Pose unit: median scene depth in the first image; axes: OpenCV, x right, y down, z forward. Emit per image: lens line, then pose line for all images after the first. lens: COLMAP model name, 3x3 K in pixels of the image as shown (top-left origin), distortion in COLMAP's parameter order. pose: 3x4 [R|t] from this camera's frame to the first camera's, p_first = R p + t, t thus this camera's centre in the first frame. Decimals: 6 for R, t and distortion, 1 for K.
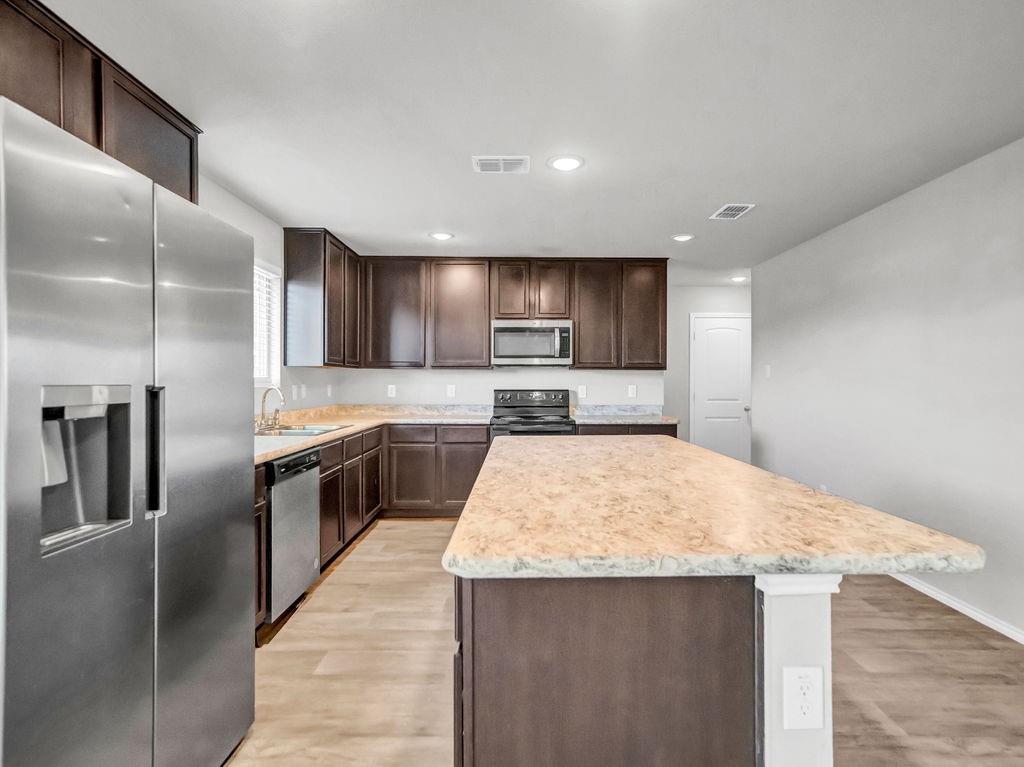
lens RADIAL K [[521.6, 0, 525.4], [0, 521.6, 380.4], [0, 0, 1]] dist [-0.004978, -0.000294]
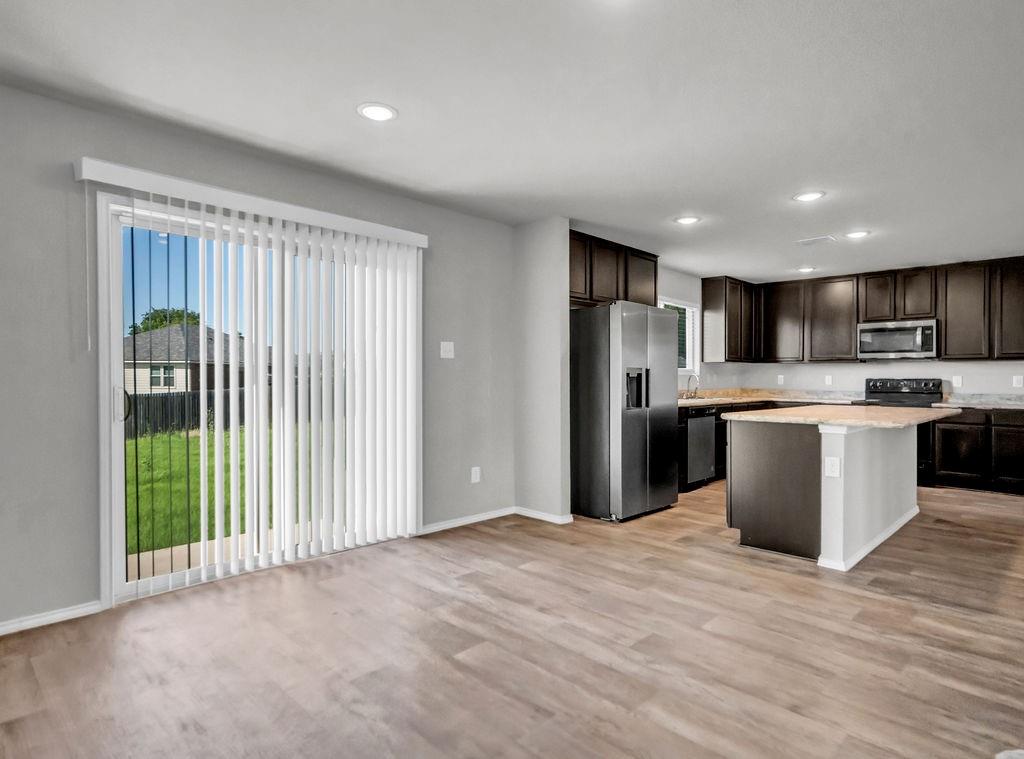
lens RADIAL K [[576.9, 0, 508.6], [0, 576.9, 376.8], [0, 0, 1]] dist [-0.008713, -0.001938]
pose [[0.695237, 0.002617, -0.718776, 0.352304], [-0.003939, 0.999992, -0.000168, 0.017840], [0.718770, 0.002948, 0.695242, -0.589029]]
